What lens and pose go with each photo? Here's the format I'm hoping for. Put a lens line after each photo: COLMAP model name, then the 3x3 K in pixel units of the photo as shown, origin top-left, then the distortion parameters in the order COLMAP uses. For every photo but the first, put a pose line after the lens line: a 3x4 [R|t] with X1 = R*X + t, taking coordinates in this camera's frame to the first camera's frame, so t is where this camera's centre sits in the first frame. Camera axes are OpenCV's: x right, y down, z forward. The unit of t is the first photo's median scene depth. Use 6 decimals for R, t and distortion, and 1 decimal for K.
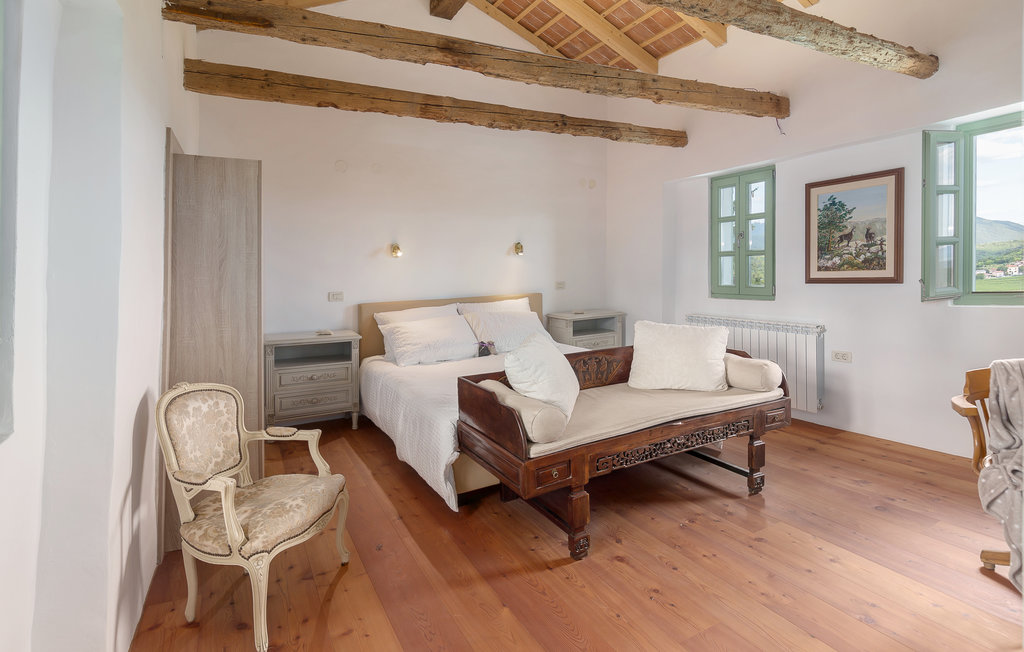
lens RADIAL K [[513.3, 0, 530.5], [0, 513.3, 262.9], [0, 0, 1]] dist [-0.000314, 0.000465]
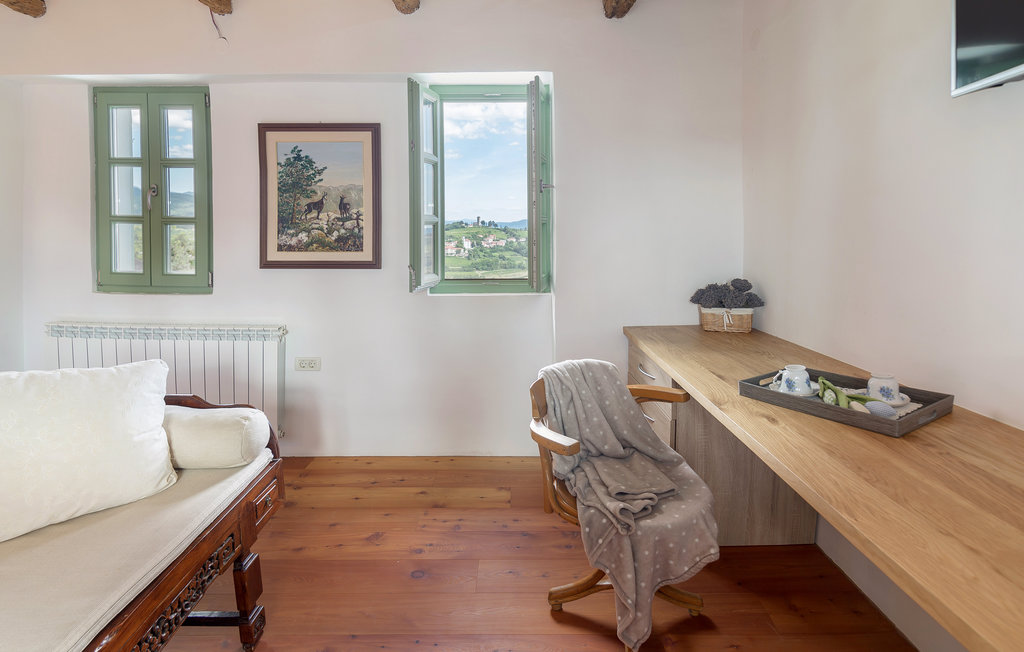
lens RADIAL K [[523.6, 0, 511.9], [0, 523.6, 307.3], [0, 0, 1]] dist [-0.038017, -0.000326]
pose [[0.491654, -0.078604, 0.867236, 0.079072], [-0.035547, 0.993276, 0.110181, 0.001696], [-0.870065, -0.084999, 0.485554, 0.325048]]
